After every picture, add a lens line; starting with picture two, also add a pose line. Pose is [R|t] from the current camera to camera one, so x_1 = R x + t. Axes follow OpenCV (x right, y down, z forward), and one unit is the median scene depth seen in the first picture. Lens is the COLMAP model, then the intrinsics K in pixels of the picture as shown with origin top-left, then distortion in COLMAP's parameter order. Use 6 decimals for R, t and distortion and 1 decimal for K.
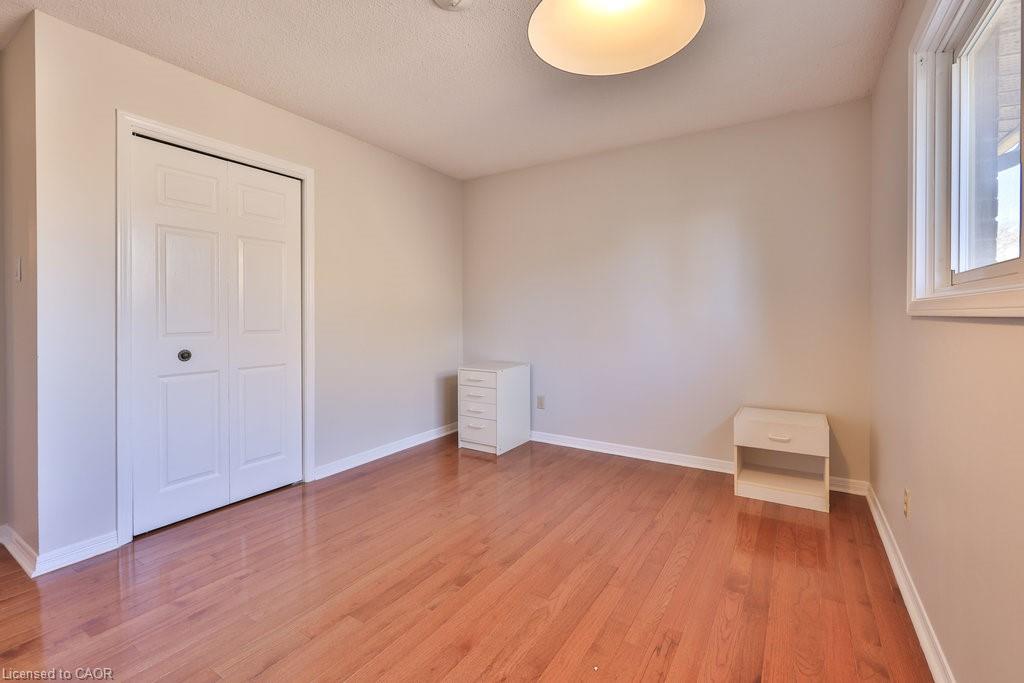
lens RADIAL K [[437.7, 0, 504.6], [0, 437.7, 335.2], [0, 0, 1]] dist [-0.006611, 0.001083]
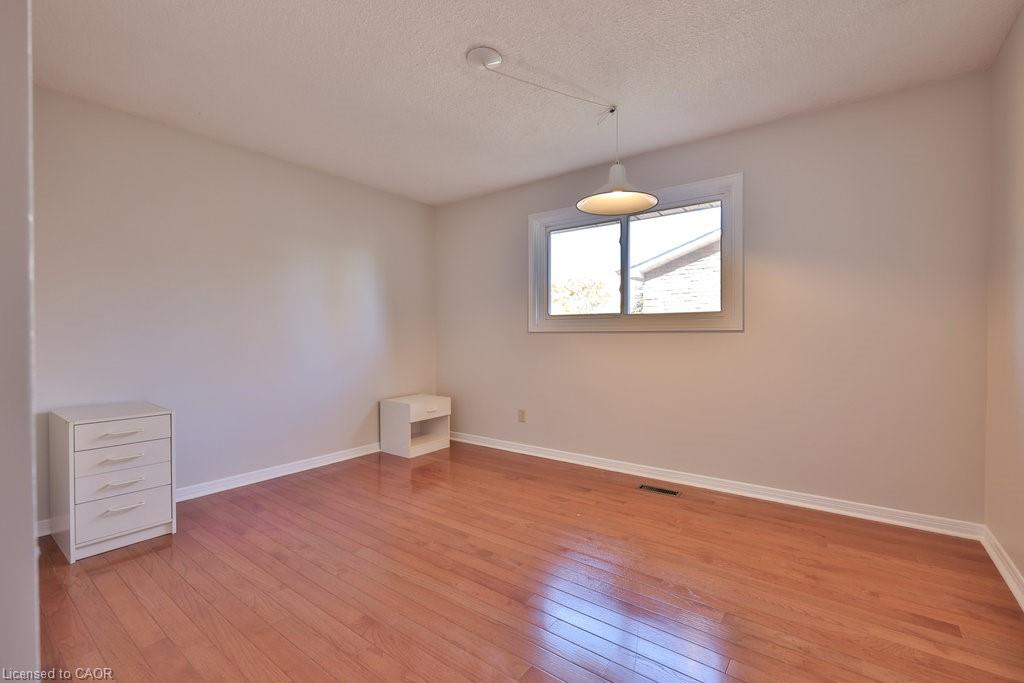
lens RADIAL K [[437.7, 0, 506.8], [0, 437.7, 337.9], [0, 0, 1]] dist [-0.006611, 0.001083]
pose [[0.091280, -0.008249, 0.995791, -0.882263], [0.032794, 0.999448, 0.005273, -0.025489], [-0.995285, 0.032175, 0.091500, 0.552793]]
